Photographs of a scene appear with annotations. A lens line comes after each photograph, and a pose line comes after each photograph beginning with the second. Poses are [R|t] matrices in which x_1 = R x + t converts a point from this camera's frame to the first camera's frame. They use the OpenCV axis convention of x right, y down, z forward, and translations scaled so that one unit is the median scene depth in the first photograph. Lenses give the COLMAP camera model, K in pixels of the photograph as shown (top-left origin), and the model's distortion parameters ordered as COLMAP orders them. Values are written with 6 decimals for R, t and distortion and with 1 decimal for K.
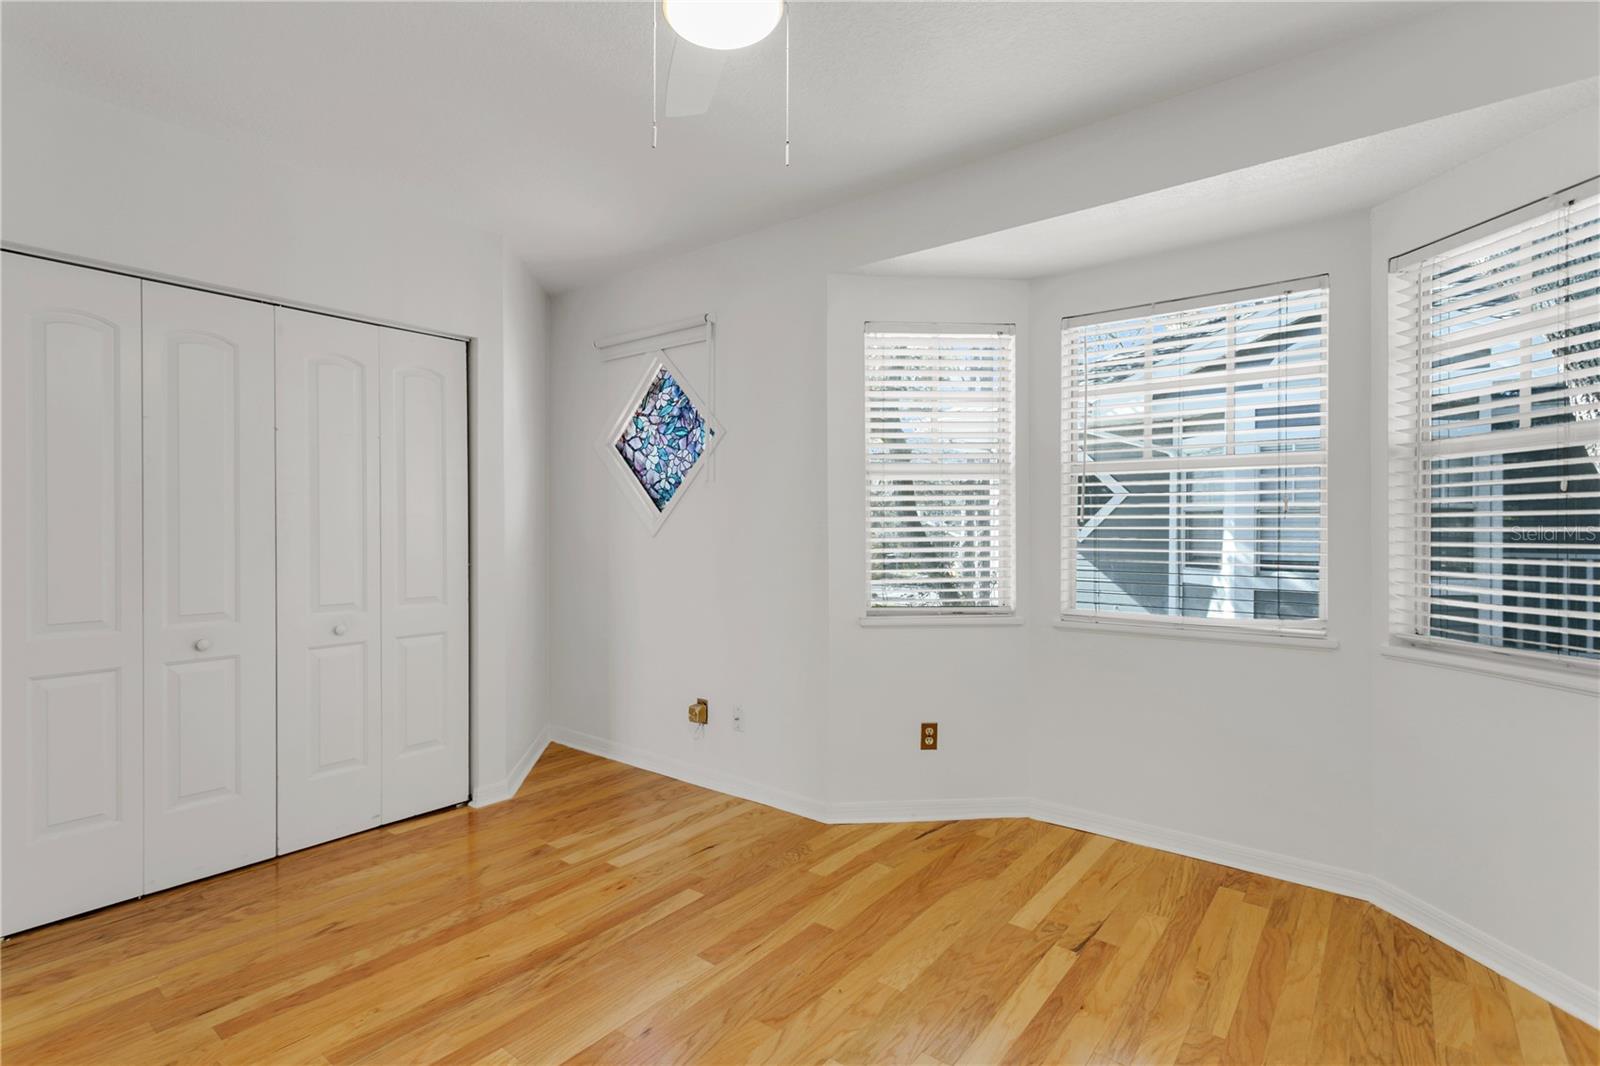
lens RADIAL K [[769.2, 0, 776.2], [0, 769.2, 535.2], [0, 0, 1]] dist [0.000001, 0.000743]
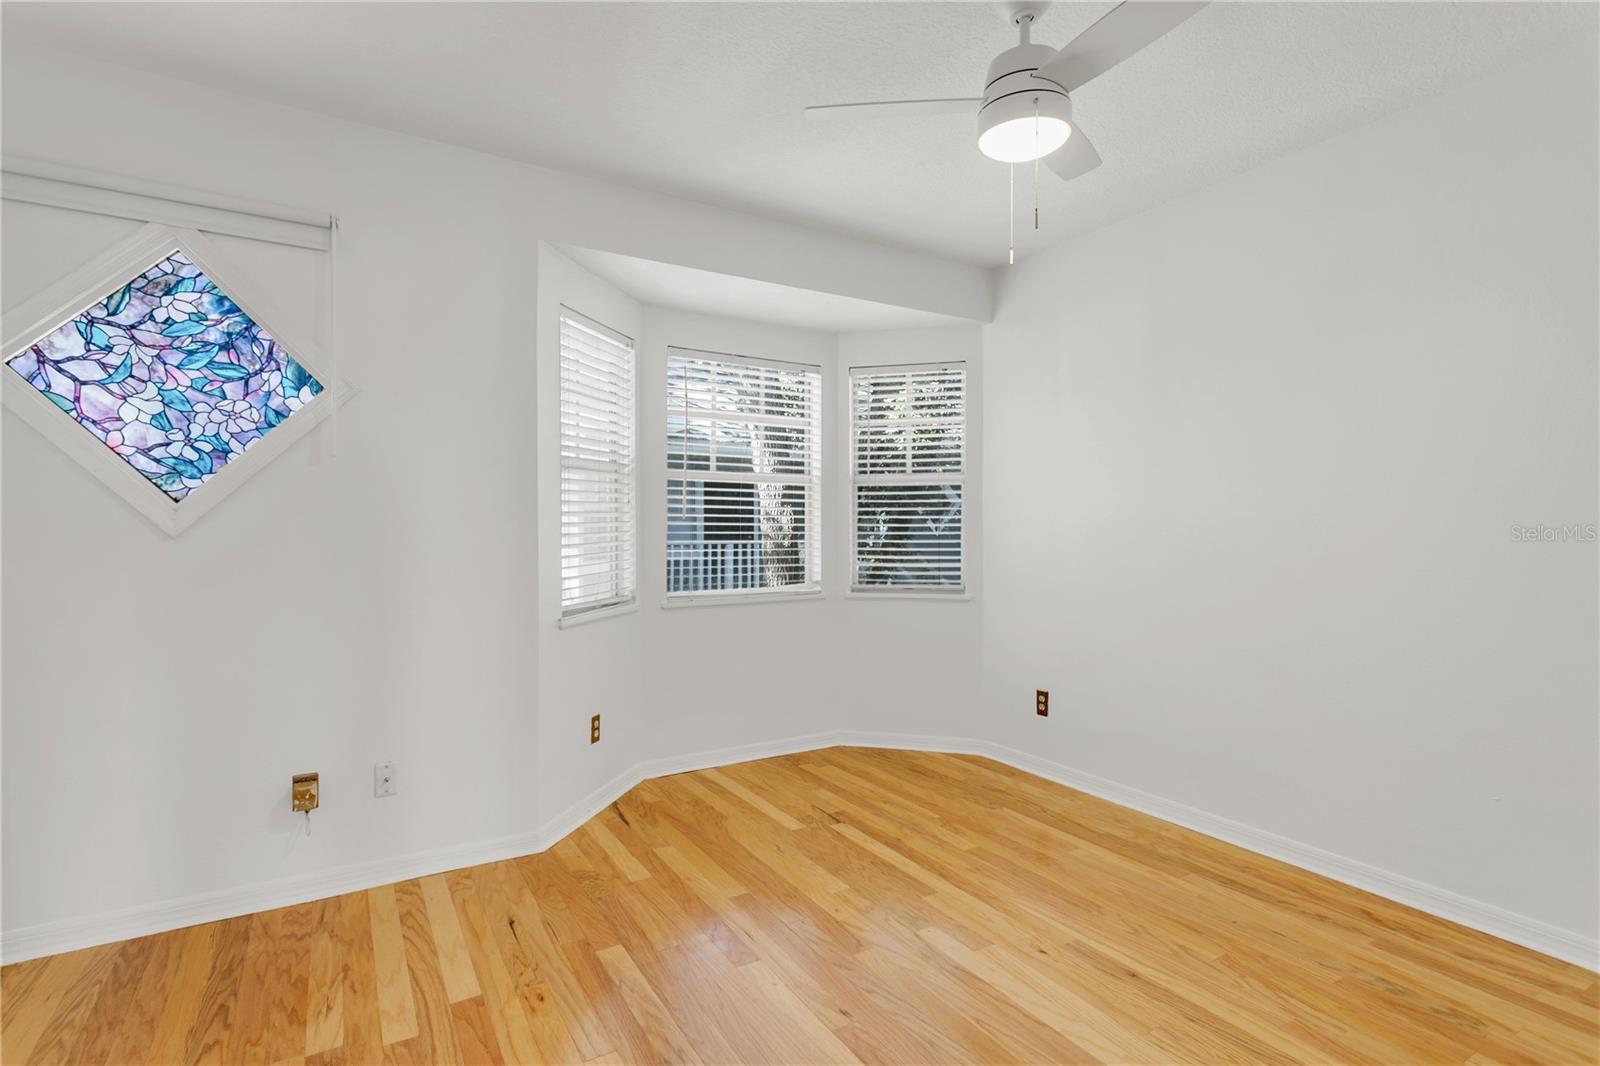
lens RADIAL K [[770.9, 0, 800.0], [0, 770.9, 533.0], [0, 0, 1]] dist [0.000135, 0.000342]
pose [[0.336222, -0.011912, 0.941708, -0.664494], [0.004222, 0.999929, 0.011141, -0.007080], [-0.941773, 0.000230, 0.336248, 0.404071]]
